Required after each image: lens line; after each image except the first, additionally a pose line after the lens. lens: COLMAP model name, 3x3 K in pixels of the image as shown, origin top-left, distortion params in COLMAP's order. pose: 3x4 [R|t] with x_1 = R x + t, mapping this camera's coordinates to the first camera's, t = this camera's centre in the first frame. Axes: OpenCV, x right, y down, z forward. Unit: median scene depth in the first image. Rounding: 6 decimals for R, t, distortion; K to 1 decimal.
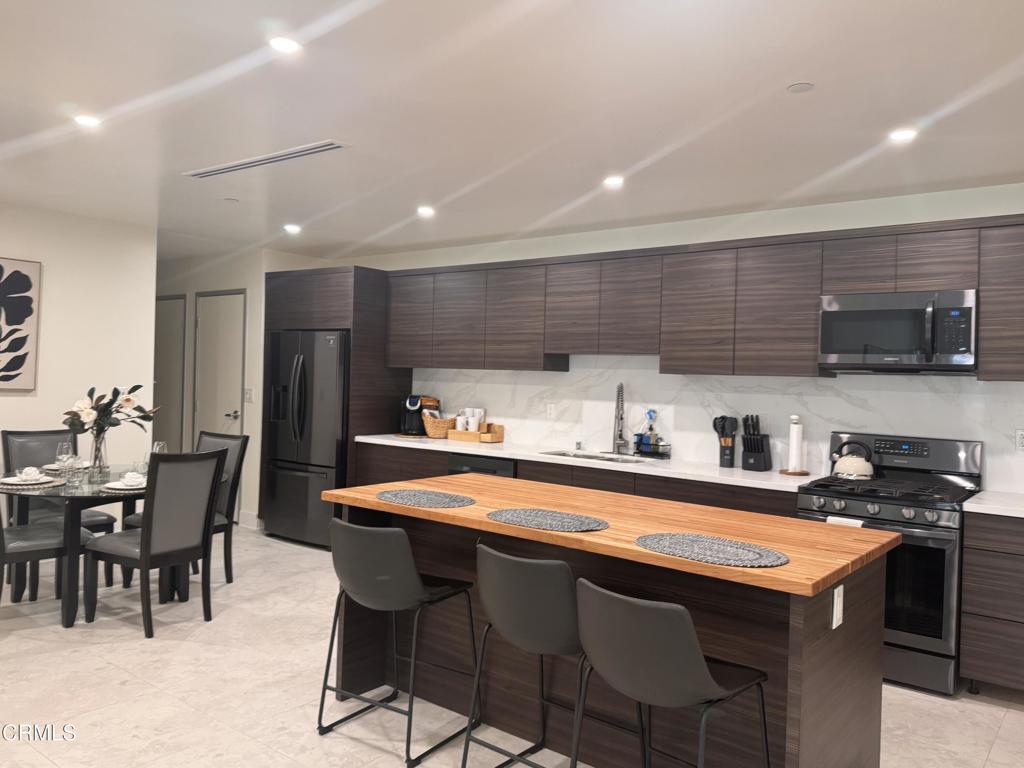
lens RADIAL K [[787.1, 0, 512.8], [0, 787.1, 383.3], [0, 0, 1]] dist [-0.001036, -0.000002]
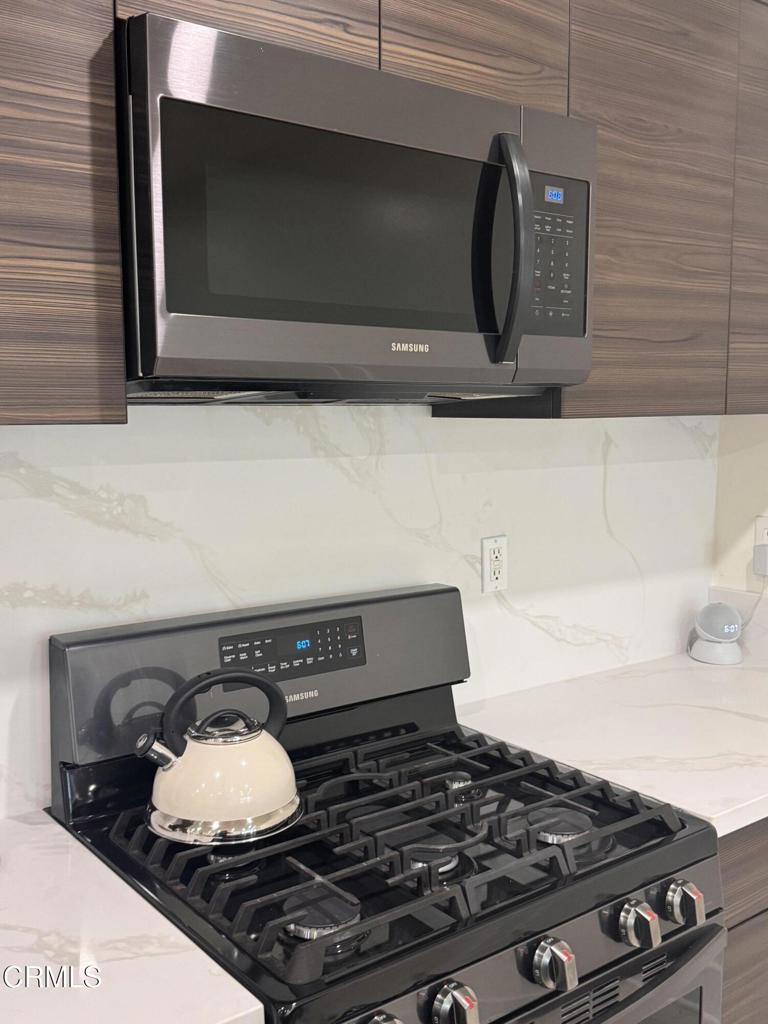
lens RADIAL K [[1019.8, 0, 384.2], [0, 1019.8, 513.3], [0, 0, 1]] dist [0.049302, 0.000000]
pose [[0.250070, -0.133031, 0.959045, 0.135822], [0.016458, 0.990957, 0.133166, -0.019330], [-0.968088, -0.017517, 0.249998, 0.845185]]
